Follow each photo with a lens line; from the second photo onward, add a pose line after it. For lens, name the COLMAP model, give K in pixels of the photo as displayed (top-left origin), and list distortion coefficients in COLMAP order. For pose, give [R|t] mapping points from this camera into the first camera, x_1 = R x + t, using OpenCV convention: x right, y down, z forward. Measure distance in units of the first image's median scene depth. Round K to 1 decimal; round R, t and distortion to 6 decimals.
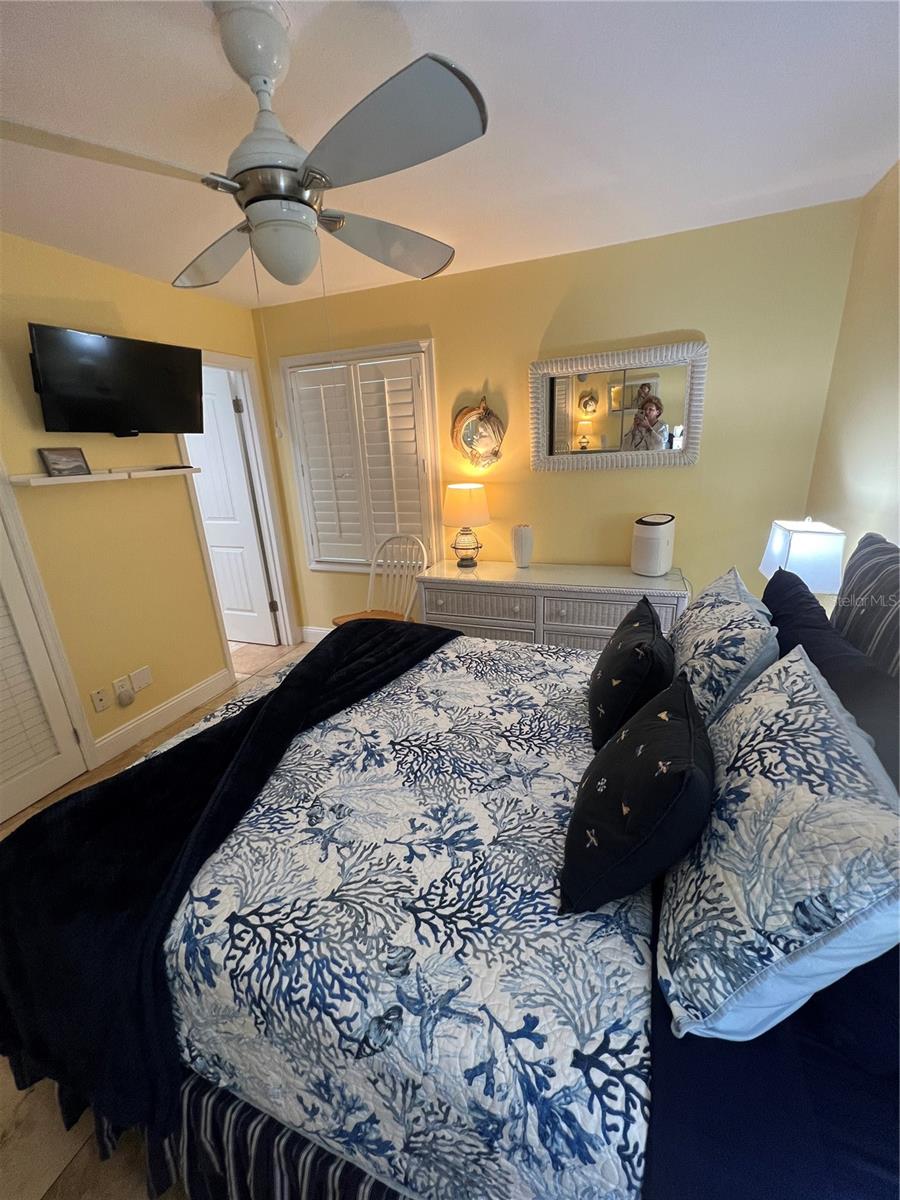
lens RADIAL K [[480.7, 0, 454.4], [0, 480.7, 596.3], [0, 0, 1]] dist [-0.001337, 0.000487]
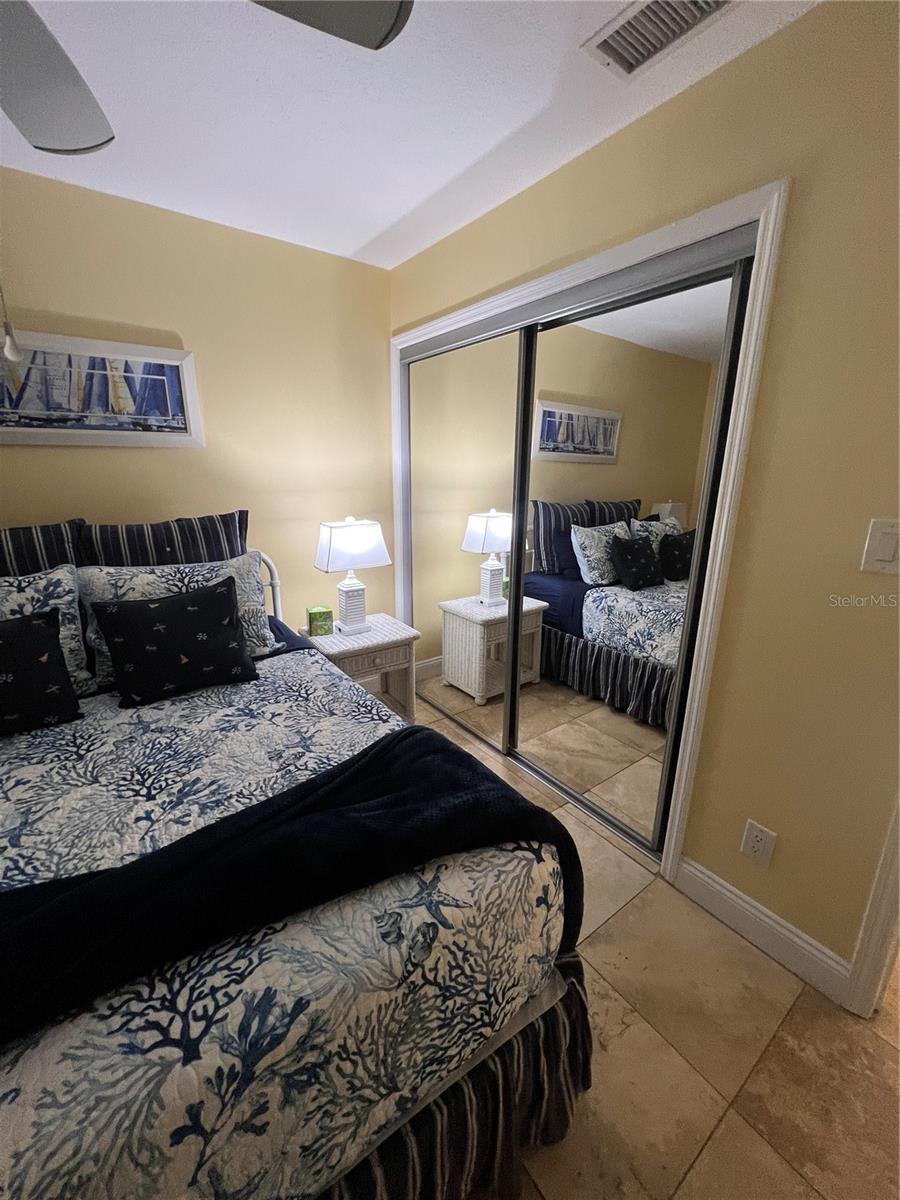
lens RADIAL K [[480.7, 0, 453.7], [0, 480.7, 597.1], [0, 0, 1]] dist [-0.001337, 0.000487]
pose [[-0.833962, -0.108250, 0.541101, -0.992670], [0.190737, 0.863585, 0.466734, -0.264830], [-0.517810, 0.492446, -0.699549, 1.210874]]
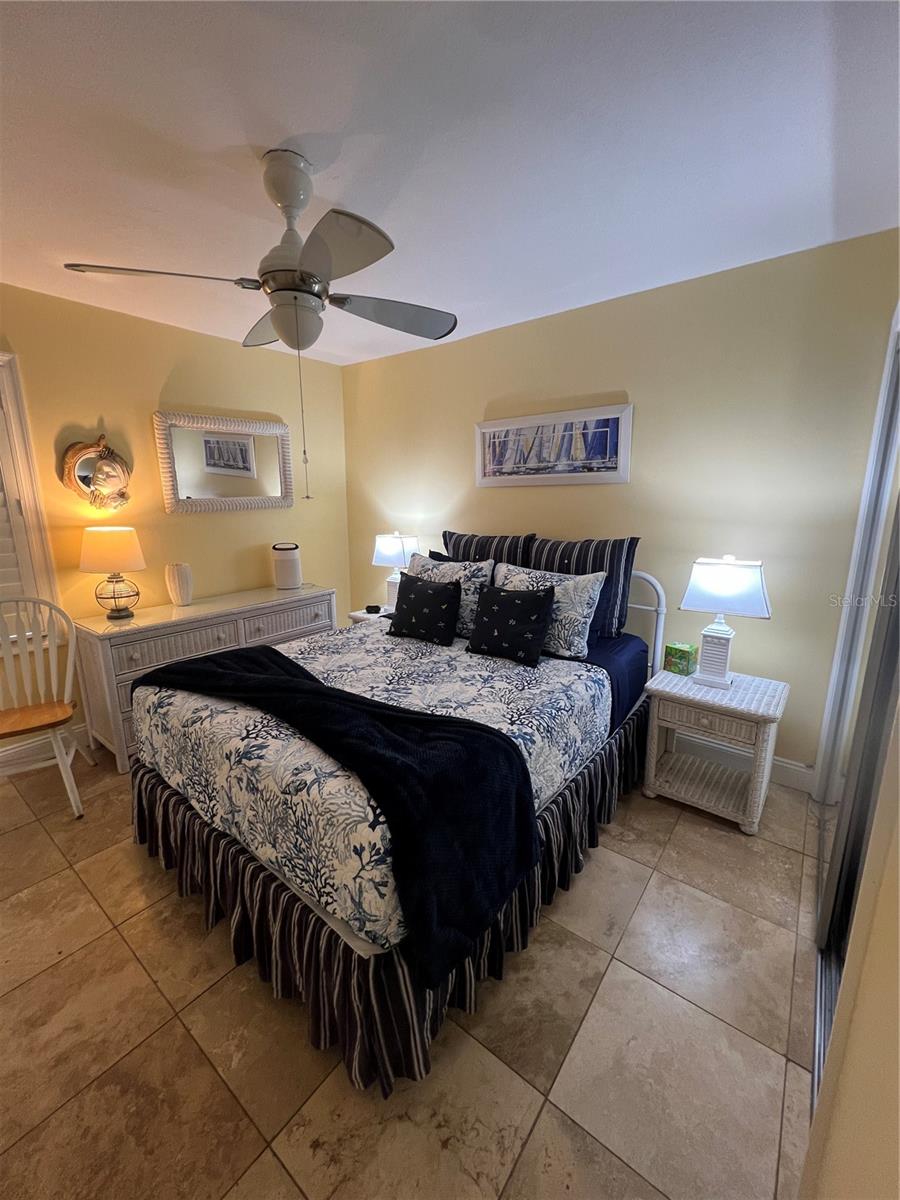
lens RADIAL K [[483.2, 0, 452.3], [0, 483.2, 597.8], [0, 0, 1]] dist [0.003183, -0.002140]
pose [[0.297512, -0.159404, 0.941317, -1.457203], [0.278429, 0.957590, 0.074160, 0.012529], [-0.913216, 0.240026, 0.329277, 0.329842]]
